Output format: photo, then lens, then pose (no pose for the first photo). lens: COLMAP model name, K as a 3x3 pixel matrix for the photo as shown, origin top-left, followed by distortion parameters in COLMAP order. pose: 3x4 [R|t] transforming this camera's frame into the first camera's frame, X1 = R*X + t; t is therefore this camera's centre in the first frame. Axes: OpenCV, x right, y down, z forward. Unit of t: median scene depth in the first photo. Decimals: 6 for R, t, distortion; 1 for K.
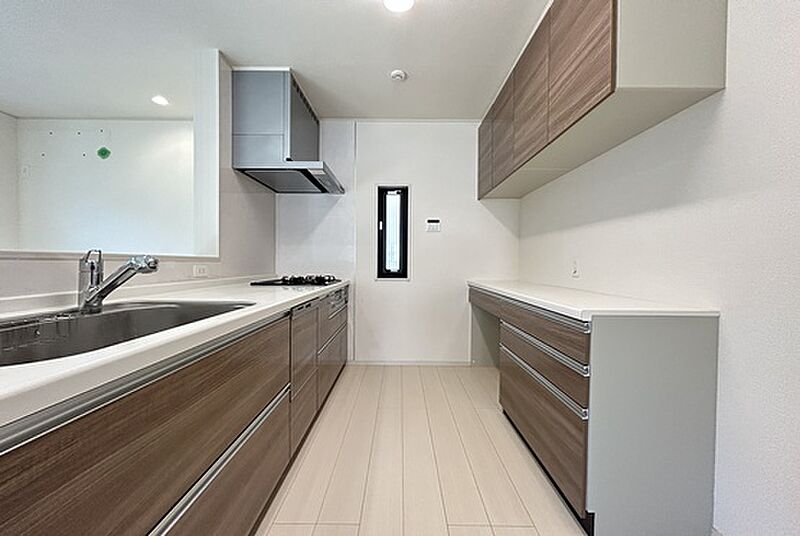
lens RADIAL K [[323.5, 0, 400.0], [0, 323.5, 268.0], [0, 0, 1]] dist [0.001837, 0.000074]
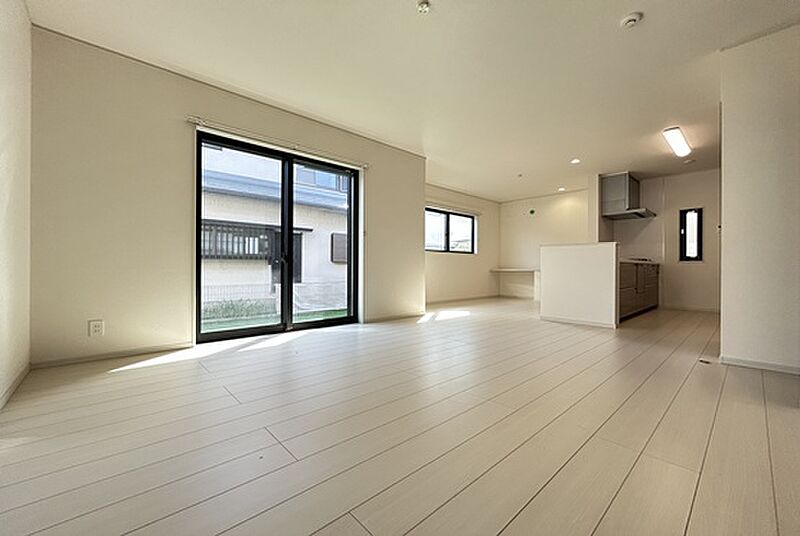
lens RADIAL K [[323.5, 0, 400.0], [0, 323.5, 268.0], [0, 0, 1]] dist [0.001837, 0.000074]
pose [[0.679124, -0.005063, -0.734006, 0.236562], [-0.008999, 0.999844, -0.015223, 0.133830], [0.733968, 0.016944, 0.678972, -1.642919]]
